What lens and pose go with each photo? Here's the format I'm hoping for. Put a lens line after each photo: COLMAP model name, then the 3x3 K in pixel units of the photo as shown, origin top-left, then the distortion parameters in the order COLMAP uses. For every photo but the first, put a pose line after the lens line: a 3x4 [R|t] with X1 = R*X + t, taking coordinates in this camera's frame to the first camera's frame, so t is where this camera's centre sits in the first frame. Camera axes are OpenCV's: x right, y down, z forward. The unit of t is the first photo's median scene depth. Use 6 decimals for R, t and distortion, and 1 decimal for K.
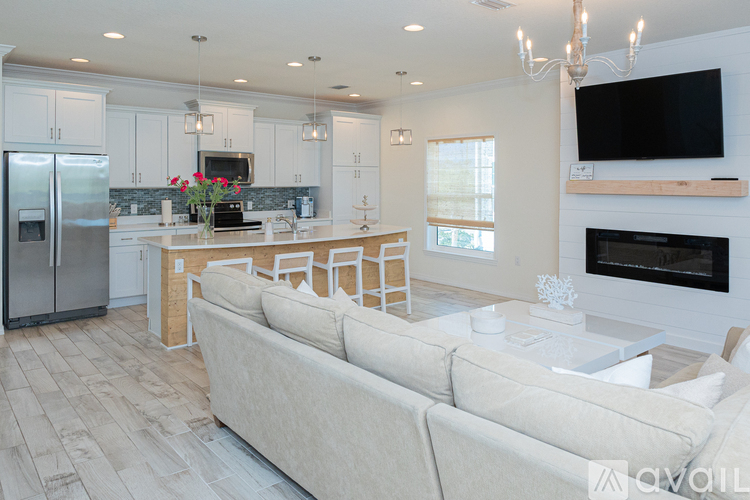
lens RADIAL K [[534.8, 0, 374.7], [0, 534.8, 192.9], [0, 0, 1]] dist [-0.002014, -0.001479]
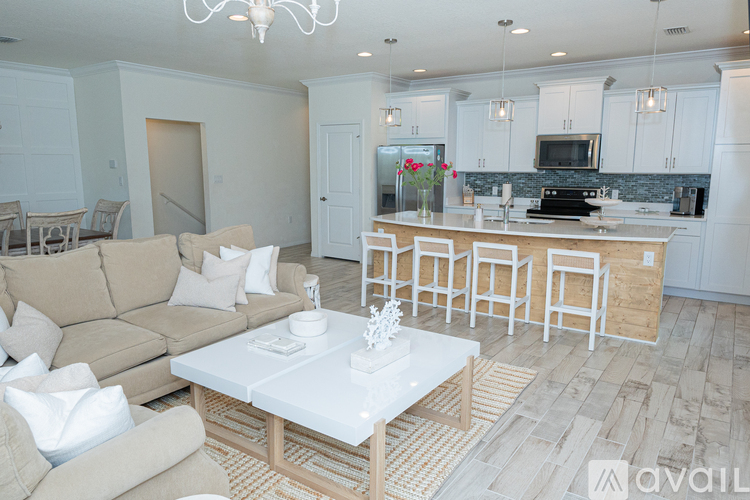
lens RADIAL K [[522.9, 0, 375.0], [0, 522.9, 250.0], [0, 0, 1]] dist [-0.005660, -0.003566]
pose [[0.255390, 0.154246, -0.954455, 0.551964], [-0.020838, 0.987841, 0.154065, -0.011227], [0.966614, -0.019458, 0.255498, 0.454254]]
